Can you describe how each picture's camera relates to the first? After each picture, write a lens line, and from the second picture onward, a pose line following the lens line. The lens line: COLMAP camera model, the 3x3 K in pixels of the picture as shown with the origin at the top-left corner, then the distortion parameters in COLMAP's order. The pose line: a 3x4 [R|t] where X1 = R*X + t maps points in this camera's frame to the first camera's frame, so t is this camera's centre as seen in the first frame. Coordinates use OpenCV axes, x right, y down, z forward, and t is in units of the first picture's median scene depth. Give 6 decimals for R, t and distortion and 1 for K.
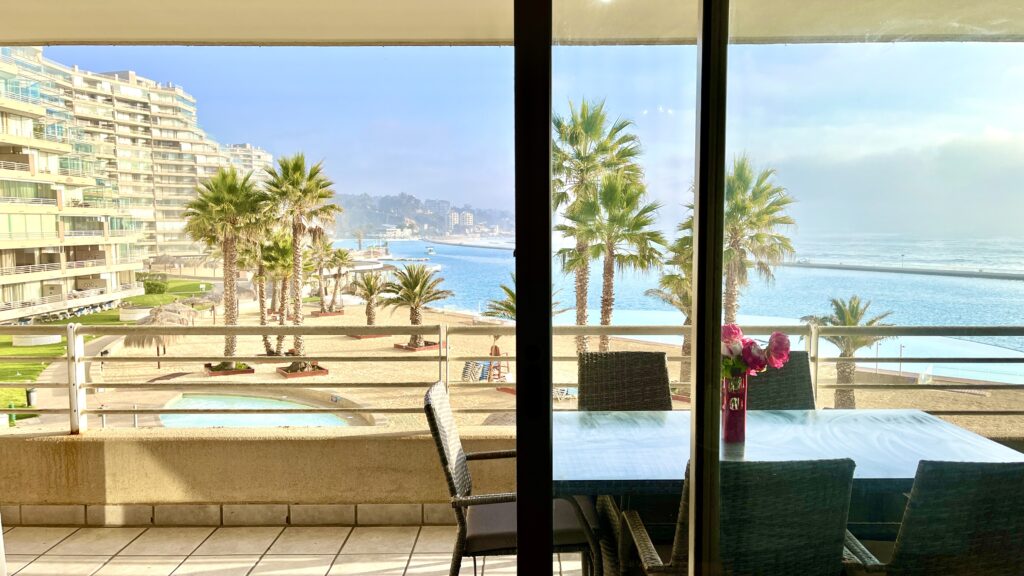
lens RADIAL K [[782.3, 0, 513.0], [0, 782.3, 283.5], [0, 0, 1]] dist [0.053035, -0.024667]
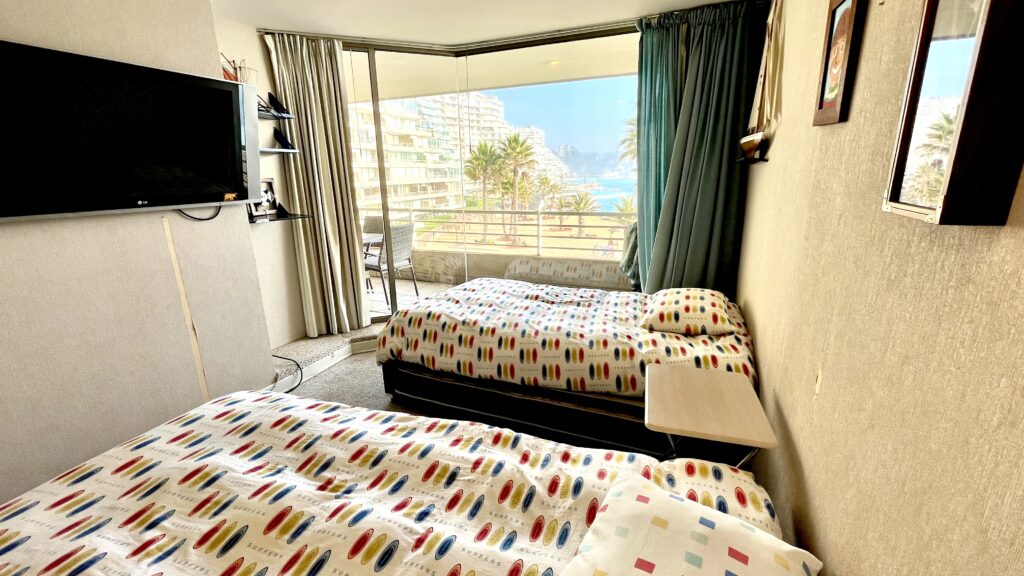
lens RADIAL K [[427.0, 0, 513.3], [0, 427.0, 287.5], [0, 0, 1]] dist [-0.000276, -0.000009]
pose [[0.929049, 0.084288, -0.360228, 0.117983], [-0.012974, 0.980524, 0.195968, 0.002220], [0.369730, -0.177390, 0.912049, -0.024478]]
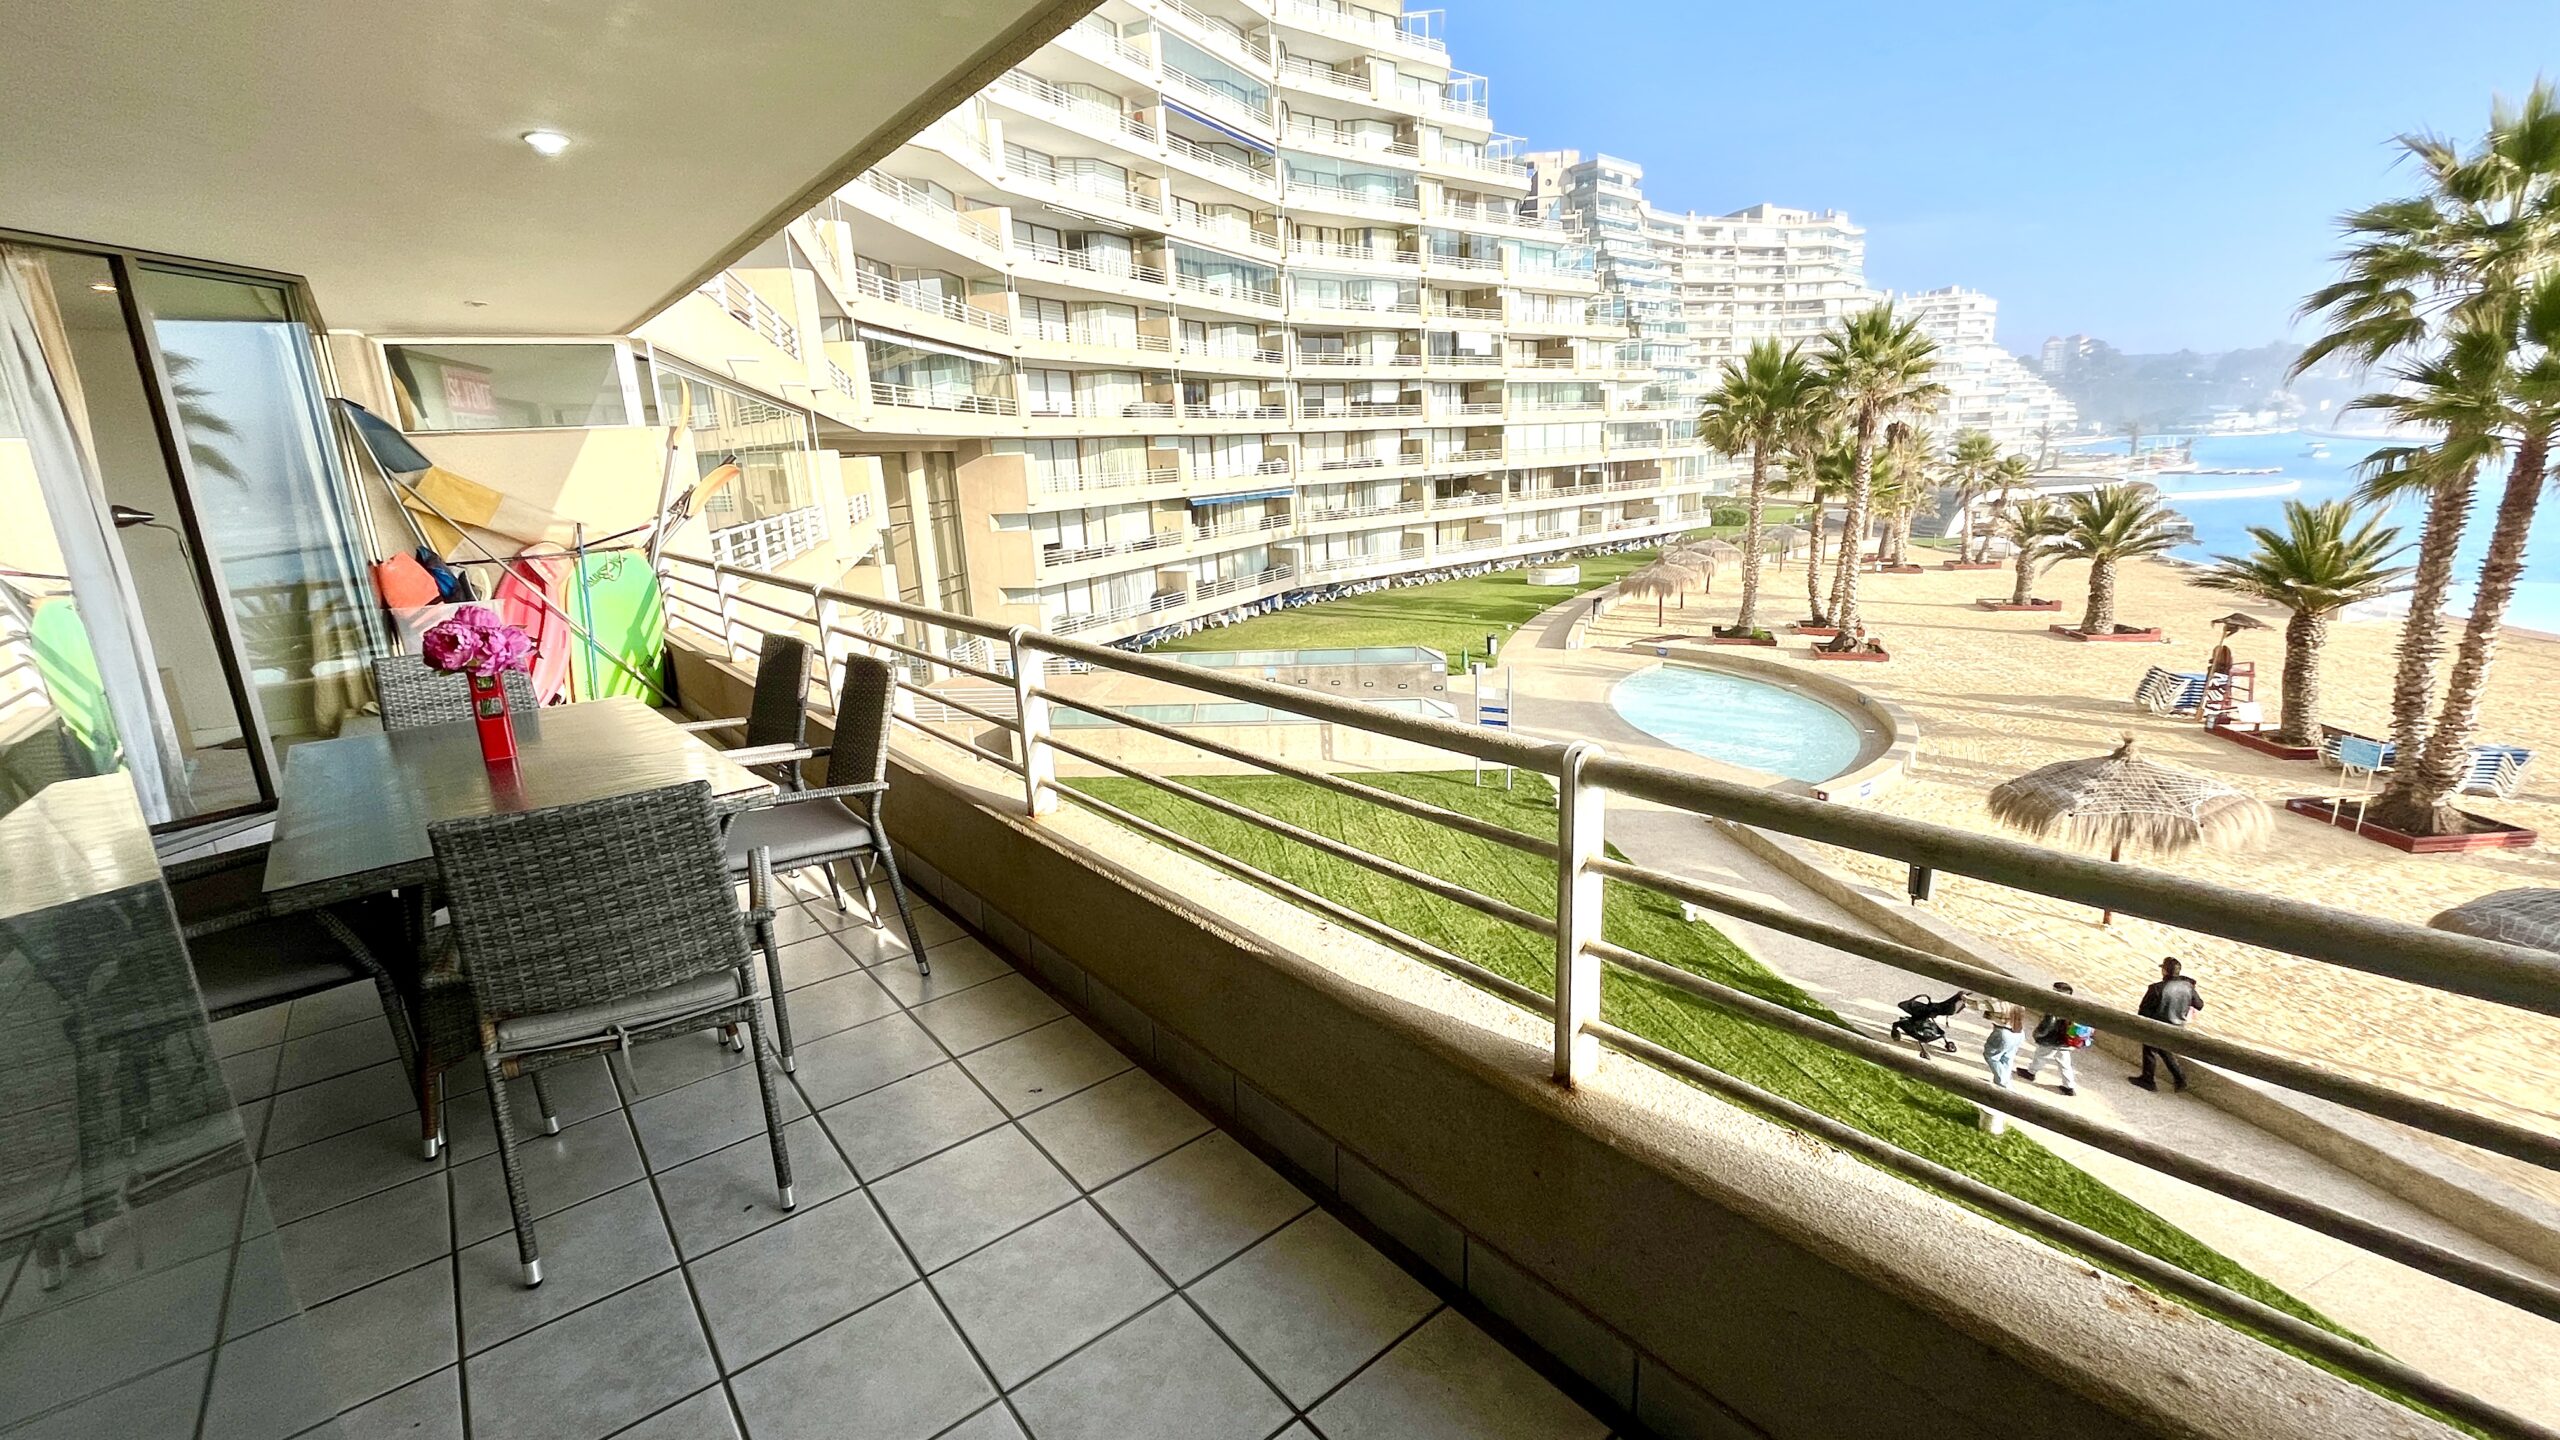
lens RADIAL K [[1067.4, 0, 1283.9], [0, 1067.4, 717.2], [0, 0, 1]] dist [-0.000276, -0.000009]
pose [[0.641044, 0.158708, -0.750915, 0.099333], [-0.012526, 0.980420, 0.196521, -0.003795], [0.767402, -0.116573, 0.630480, 0.063378]]
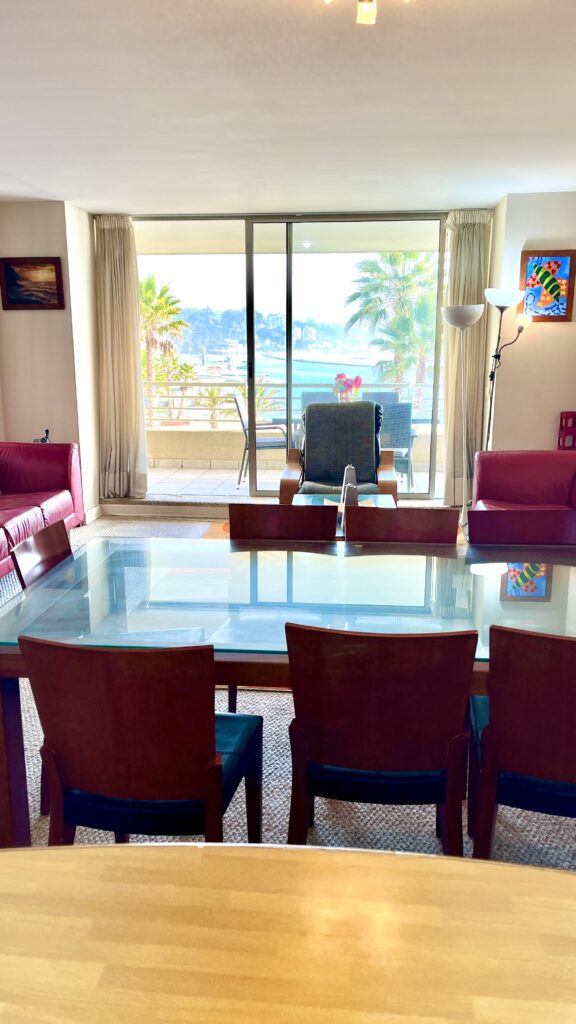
lens RADIAL K [[782.3, 0, 282.8], [0, 782.3, 516.1], [0, 0, 1]] dist [0.053035, -0.024667]
pose [[0.995675, 0.022633, -0.090102, 0.020702], [-0.009294, 0.989270, 0.145803, 0.009652], [0.092435, -0.144335, 0.985202, -0.118455]]
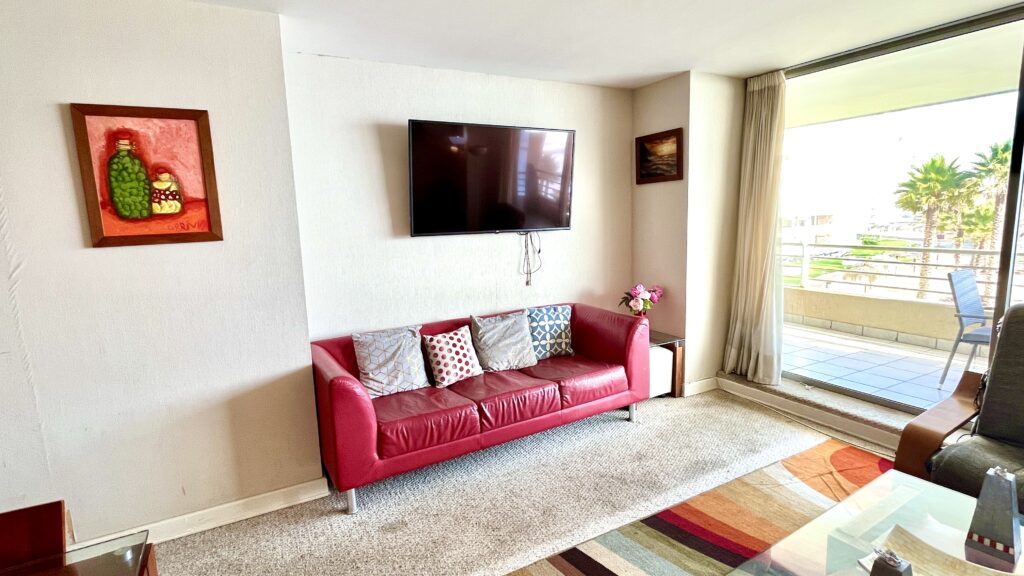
lens RADIAL K [[503.0, 0, 512.2], [0, 503.0, 289.7], [0, 0, 1]] dist [0.000774, 0.000239]
pose [[0.500734, 0.119354, -0.857333, 0.031102], [-0.034654, 0.992418, 0.117920, 0.004048], [0.864908, -0.029337, 0.501073, -0.051632]]
